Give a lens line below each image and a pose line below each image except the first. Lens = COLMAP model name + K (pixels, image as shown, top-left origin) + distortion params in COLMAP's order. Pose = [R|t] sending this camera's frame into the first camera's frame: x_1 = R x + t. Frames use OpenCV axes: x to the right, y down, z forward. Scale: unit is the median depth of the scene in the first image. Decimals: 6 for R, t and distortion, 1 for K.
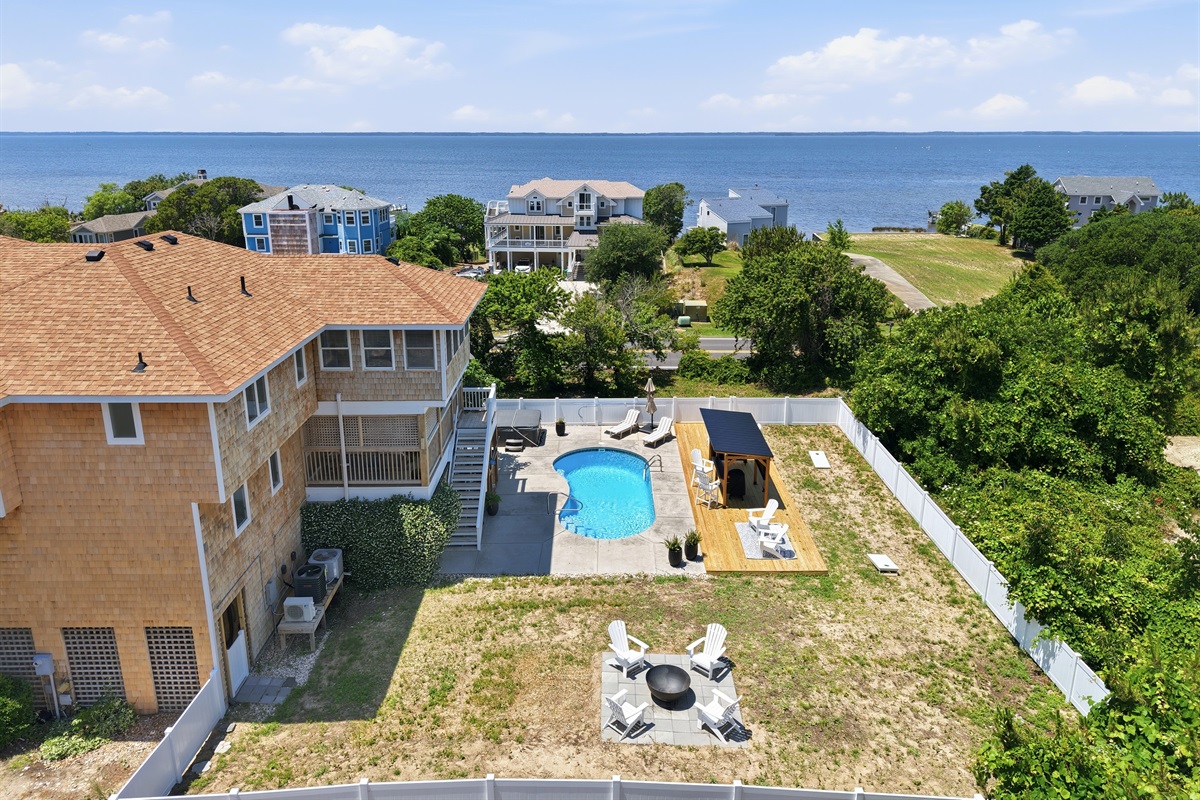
lens RADIAL K [[787.9, 0, 597.5], [0, 787.9, 377.6], [0, 0, 1]] dist [0.007606, -0.019966]
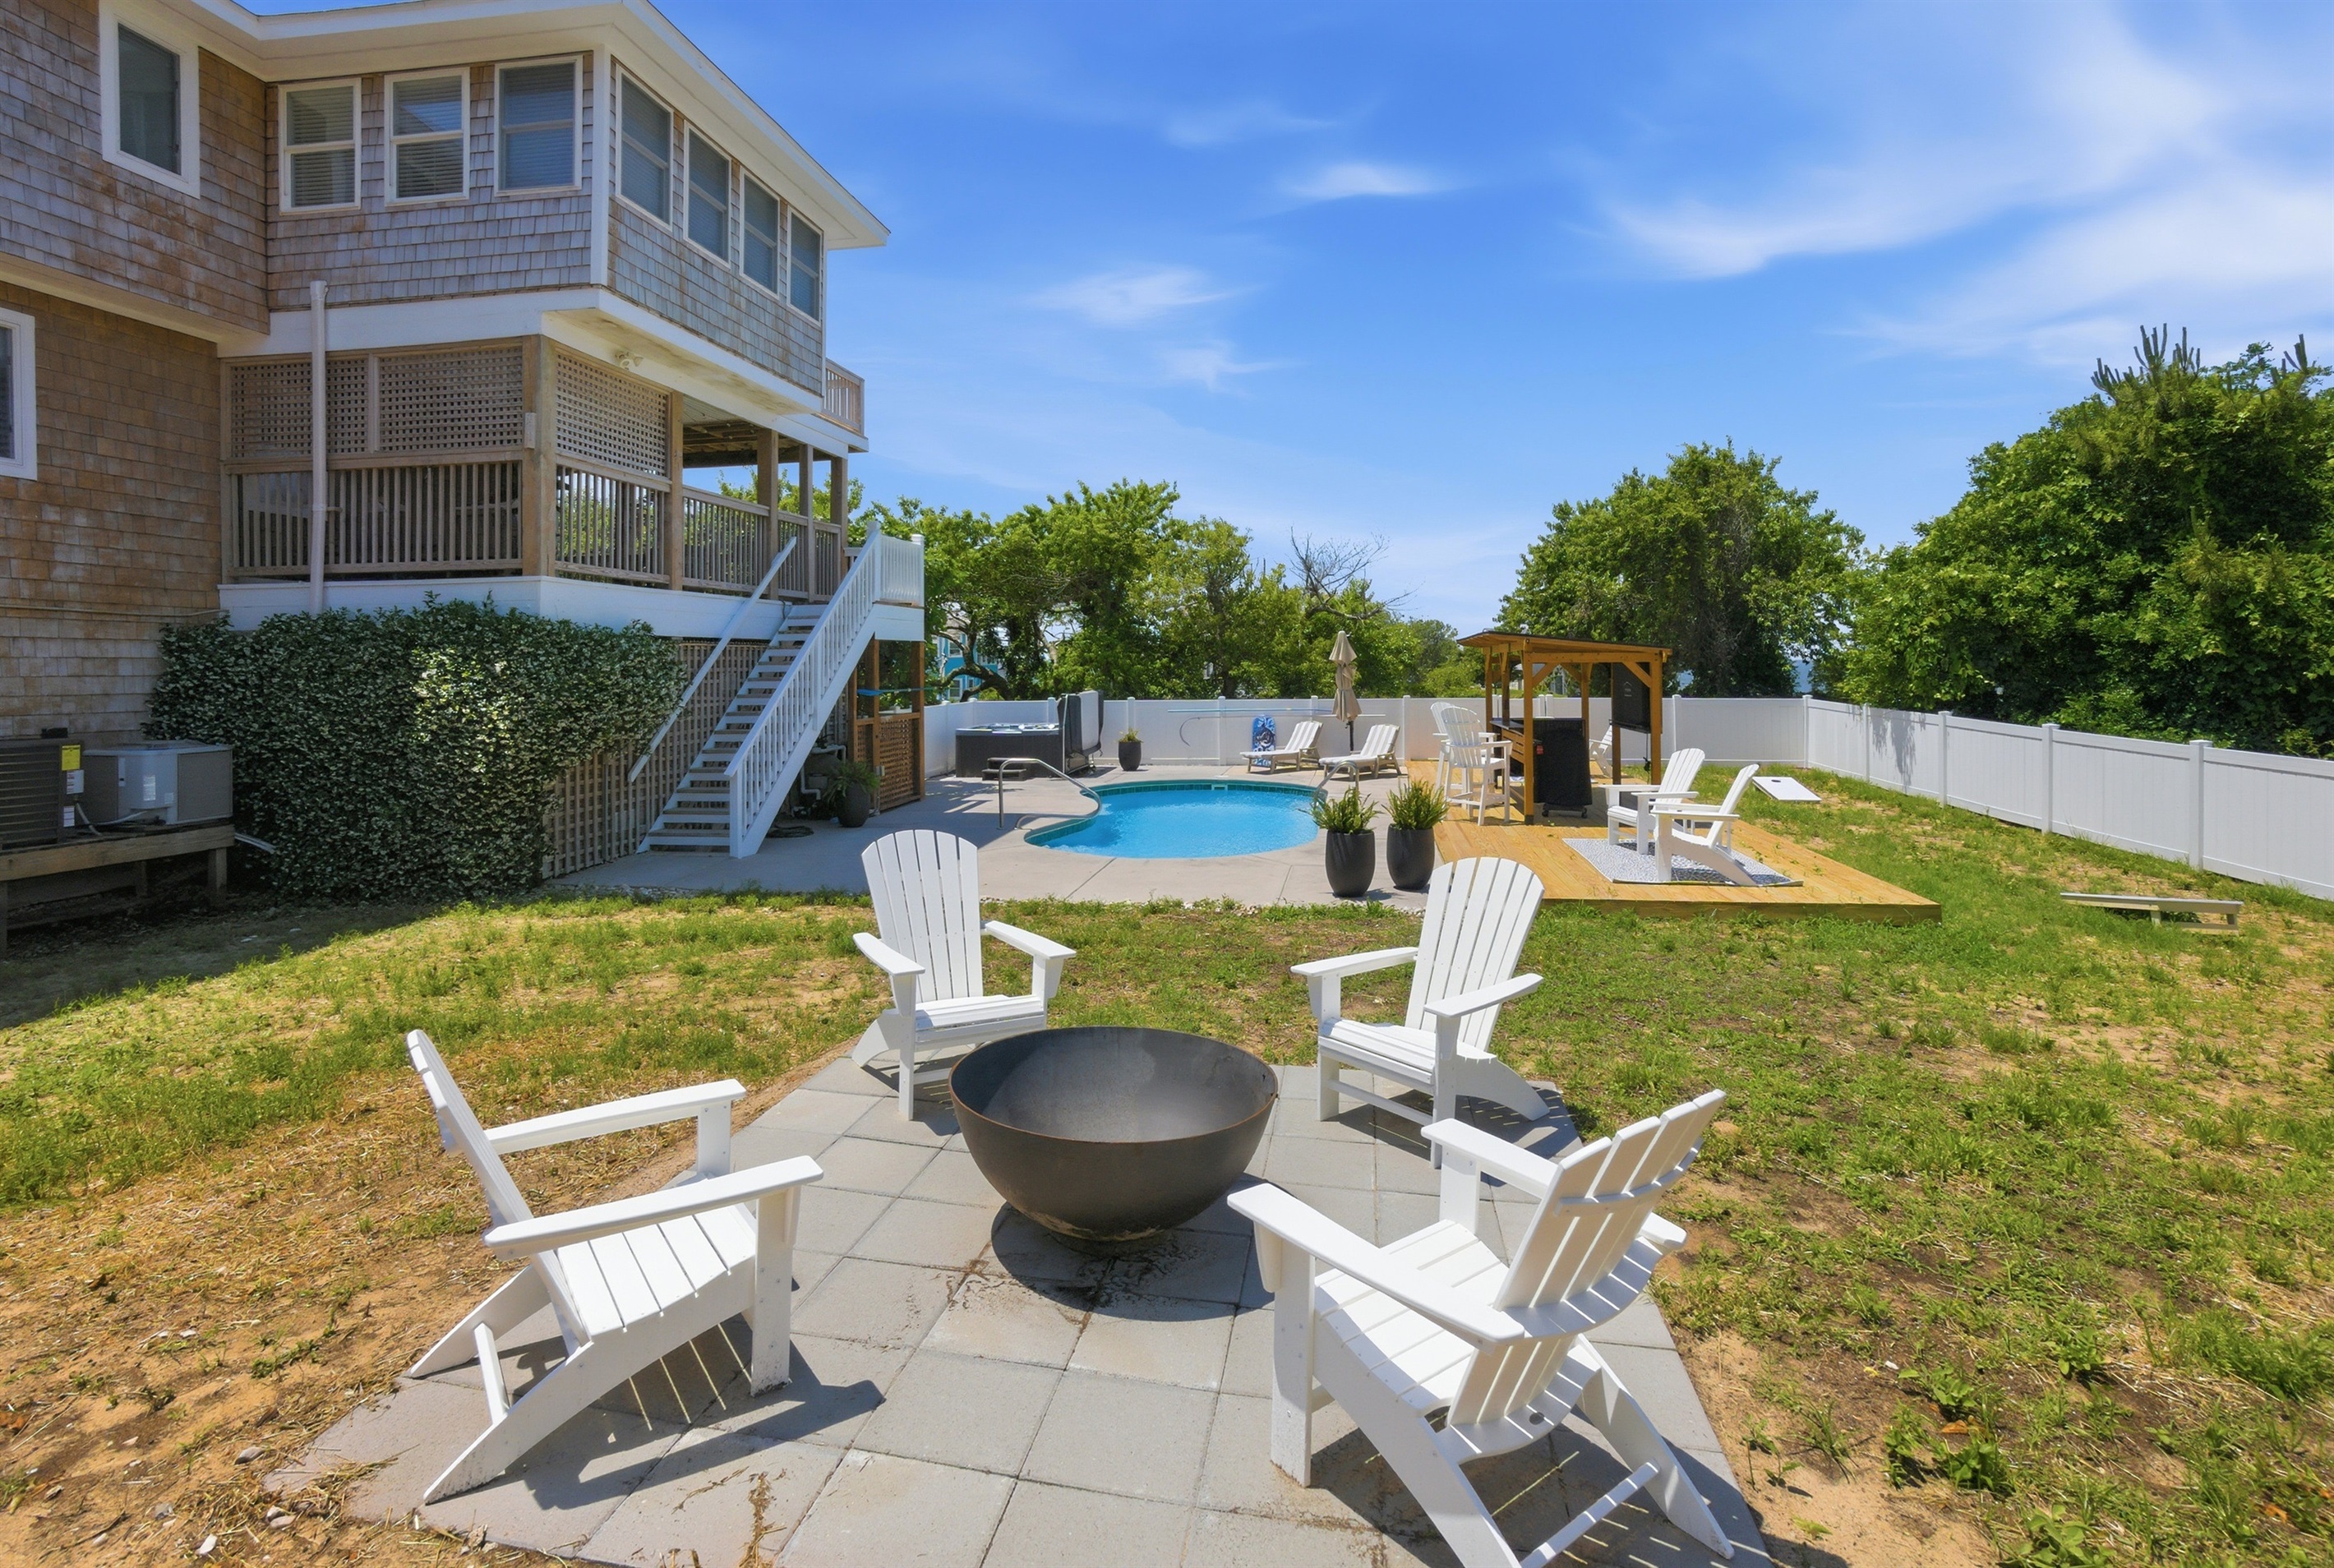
lens RADIAL K [[1068.9, 0, 1192.7], [0, 1068.9, 761.8], [0, 0, 1]] dist [-0.043037, 0.000161]
pose [[0.989646, 0.004434, -0.143460, 0.107669], [-0.036858, 0.973856, -0.224157, 0.306981], [0.138715, 0.227123, 0.963936, 0.675243]]
